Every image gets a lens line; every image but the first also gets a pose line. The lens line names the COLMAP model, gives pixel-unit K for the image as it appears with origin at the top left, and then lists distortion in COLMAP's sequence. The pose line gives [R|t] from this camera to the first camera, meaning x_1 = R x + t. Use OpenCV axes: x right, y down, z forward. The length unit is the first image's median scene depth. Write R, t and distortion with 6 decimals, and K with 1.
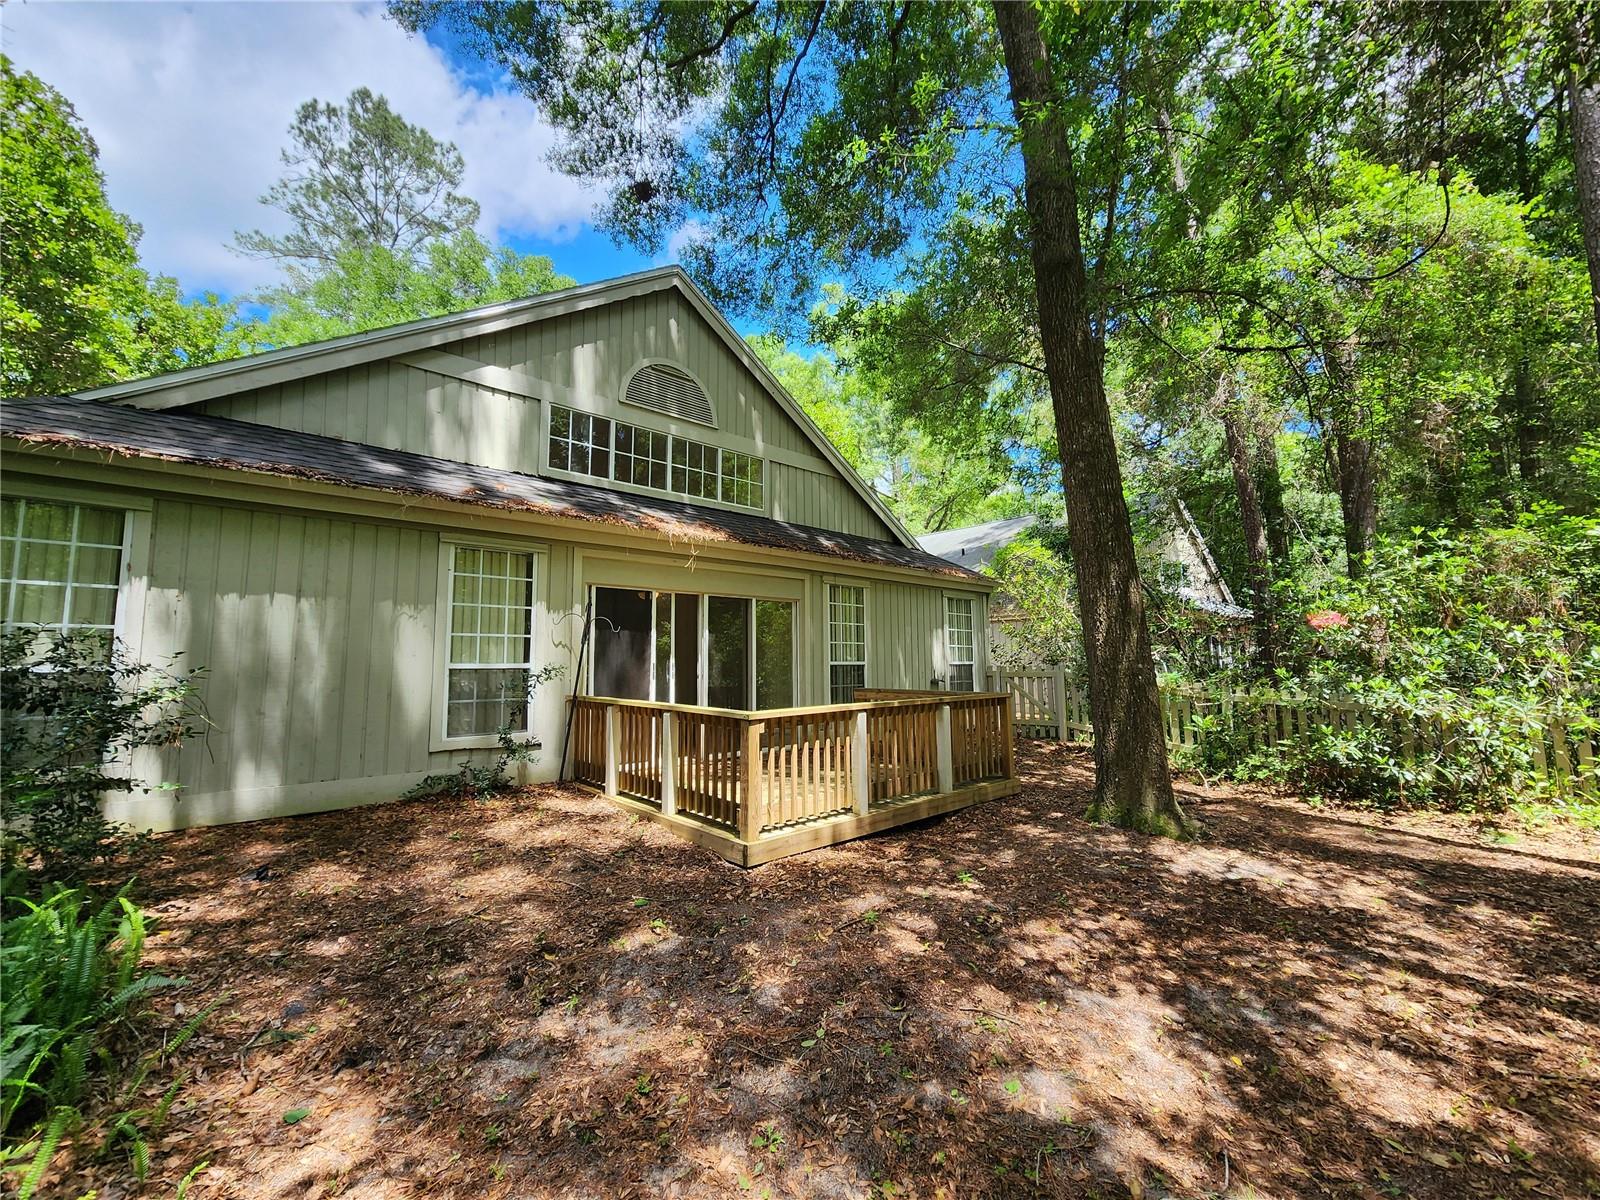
lens RADIAL K [[660.0, 0, 801.8], [0, 660.0, 603.3], [0, 0, 1]] dist [-0.001081, -0.000703]
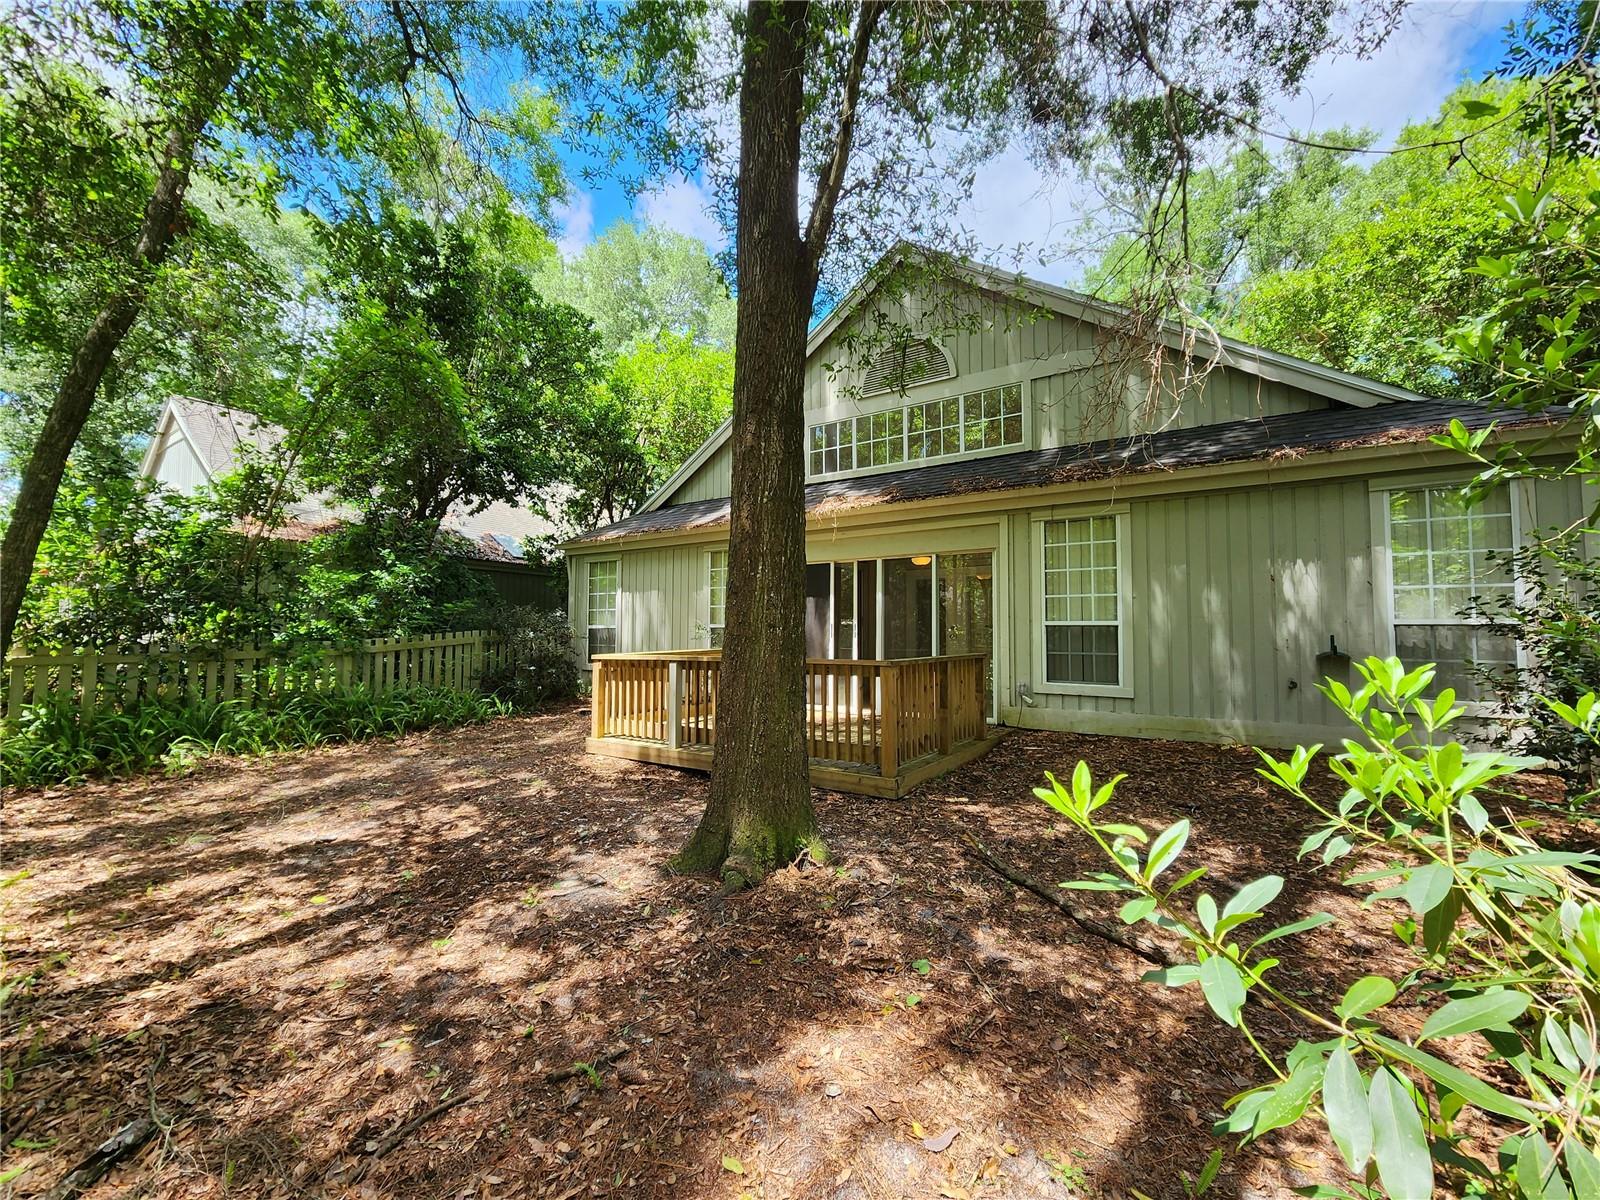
lens RADIAL K [[670.1, 0, 800.0], [0, 670.1, 600.0], [0, 0, 1]] dist [0.000708, 0.000019]
pose [[0.221847, -0.046024, -0.973995, 1.281270], [0.087589, 0.995788, -0.027104, 0.105055], [0.971140, -0.079299, 0.224944, 0.947291]]
